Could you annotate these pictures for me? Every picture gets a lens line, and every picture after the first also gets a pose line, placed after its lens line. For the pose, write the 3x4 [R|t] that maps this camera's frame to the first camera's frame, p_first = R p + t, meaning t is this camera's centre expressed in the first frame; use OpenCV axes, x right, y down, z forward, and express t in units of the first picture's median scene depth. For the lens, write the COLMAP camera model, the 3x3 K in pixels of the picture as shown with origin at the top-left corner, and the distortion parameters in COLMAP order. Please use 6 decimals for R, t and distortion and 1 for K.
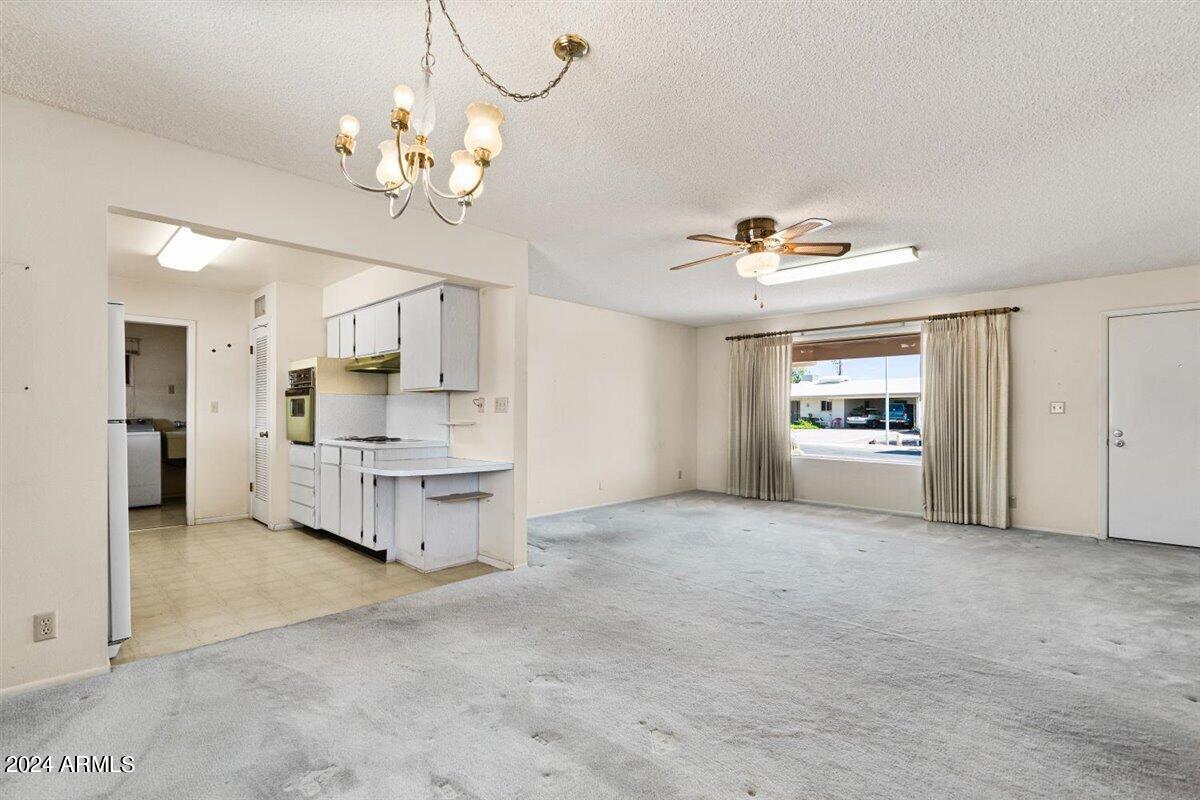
lens RADIAL K [[553.5, 0, 594.0], [0, 553.5, 412.8], [0, 0, 1]] dist [-0.000366, -0.000368]
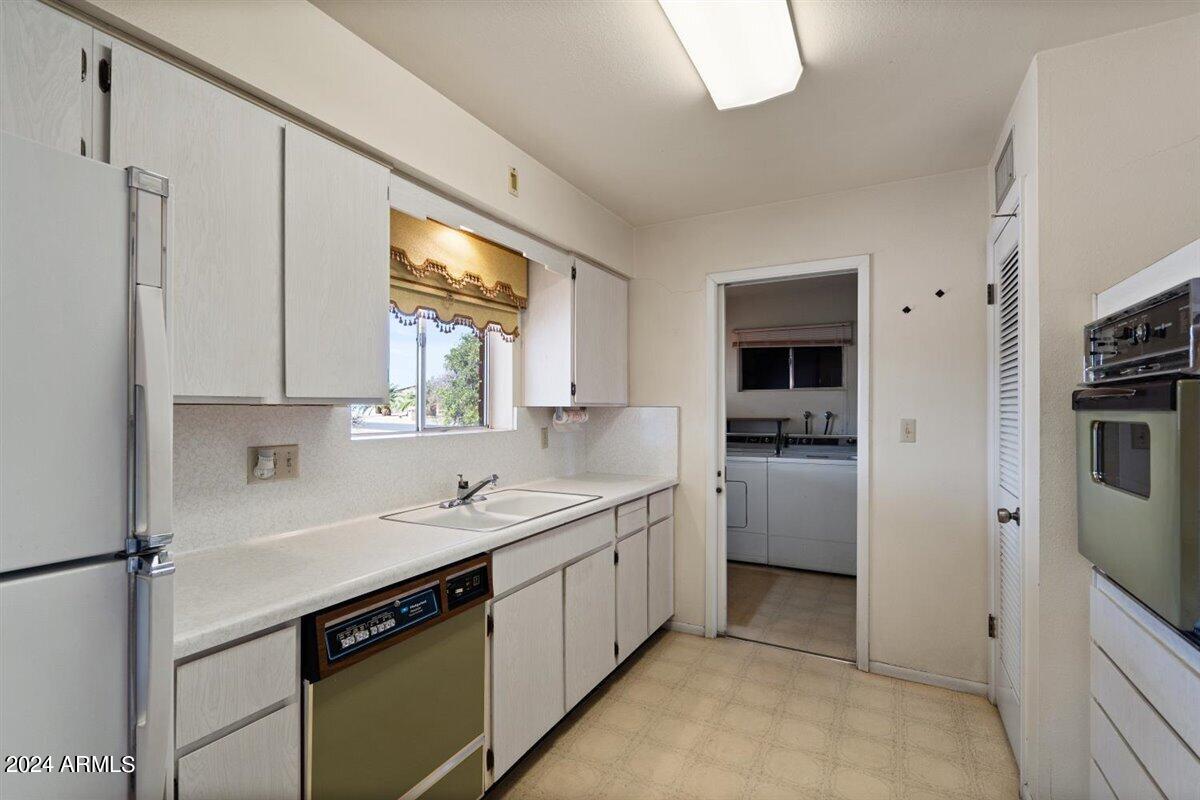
lens RADIAL K [[548.0, 0, 595.8], [0, 548.0, 405.2], [0, 0, 1]] dist [-0.003294, 0.000840]
pose [[0.284928, -0.007615, -0.958519, -0.368096], [-0.001384, 0.999964, -0.008356, -0.031771], [0.958548, 0.003708, 0.284907, 0.709482]]
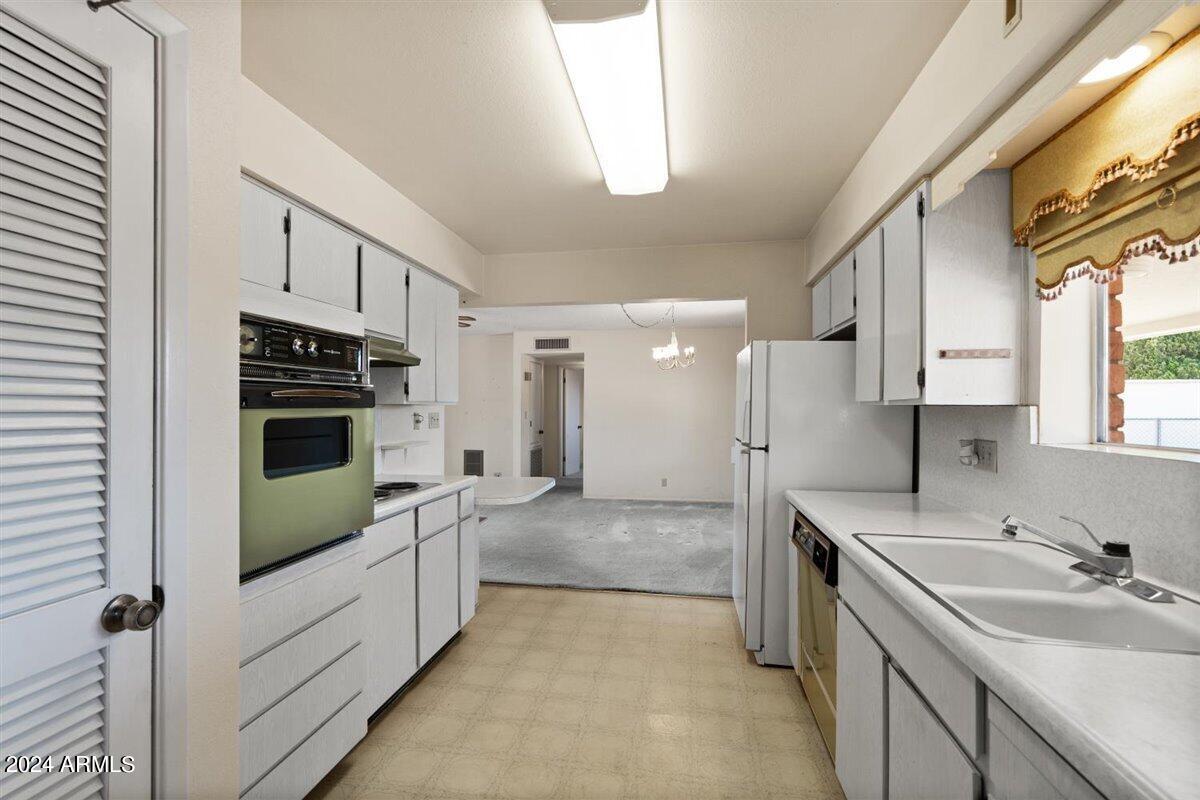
lens RADIAL K [[553.5, 0, 594.0], [0, 553.5, 412.8], [0, 0, 1]] dist [-0.000366, -0.000368]
pose [[-0.572507, -0.011678, 0.819817, -0.922830], [-0.002144, 0.999916, 0.012746, -0.033616], [-0.819897, 0.005539, -0.572484, 1.081327]]
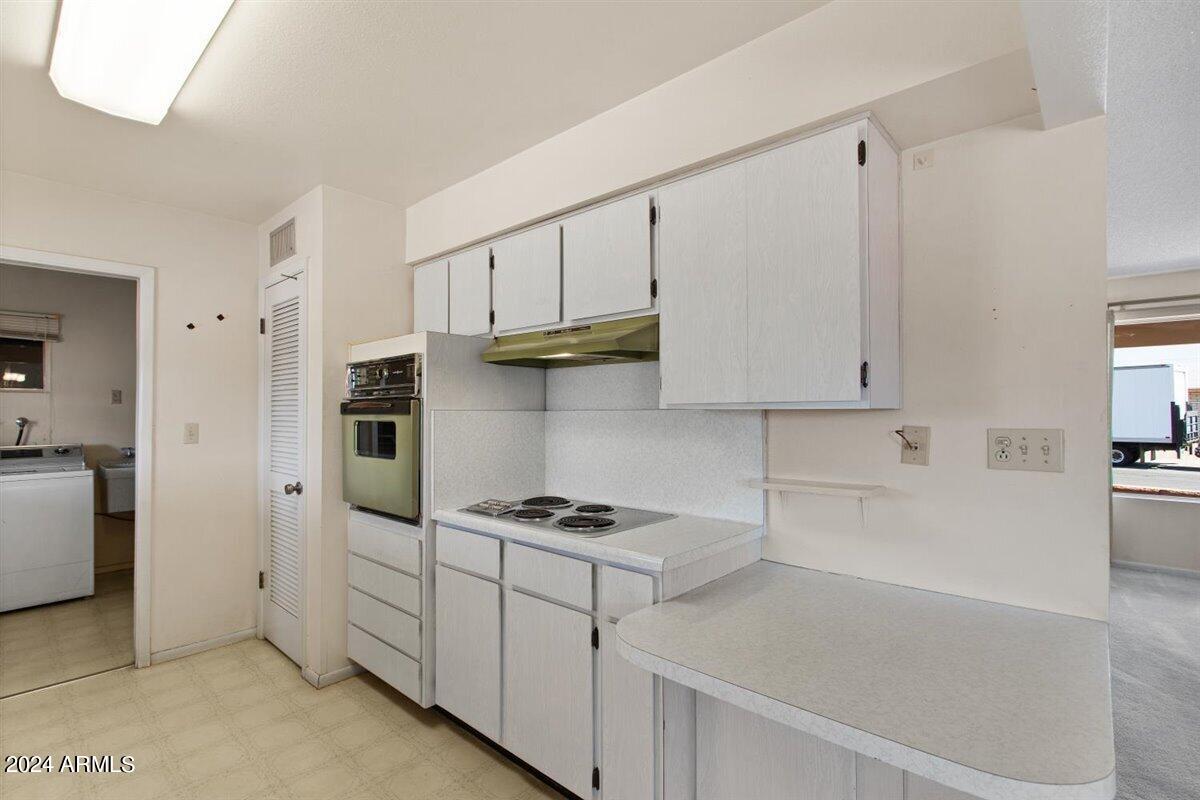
lens RADIAL K [[548.0, 0, 595.8], [0, 548.0, 405.2], [0, 0, 1]] dist [-0.003294, 0.000840]
pose [[0.998771, -0.005244, 0.049280, -0.377617], [0.005828, 0.999914, -0.011707, -0.033185], [-0.049214, 0.011980, 0.998716, 0.531376]]
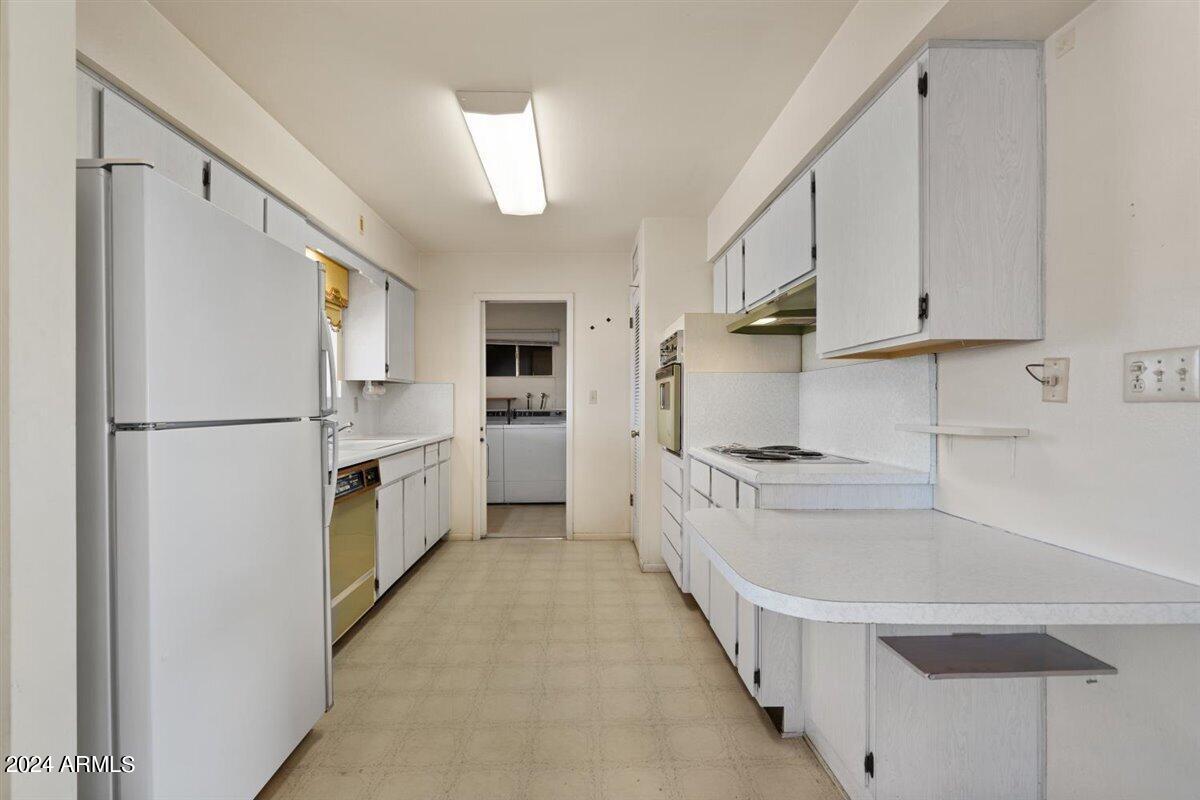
lens RADIAL K [[548.0, 0, 595.8], [0, 548.0, 405.2], [0, 0, 1]] dist [-0.003294, 0.000840]
pose [[0.726985, -0.000442, -0.686653, -0.150289], [0.002698, 0.999994, 0.002212, -0.000362], [0.686648, -0.003461, 0.726982, 0.480093]]
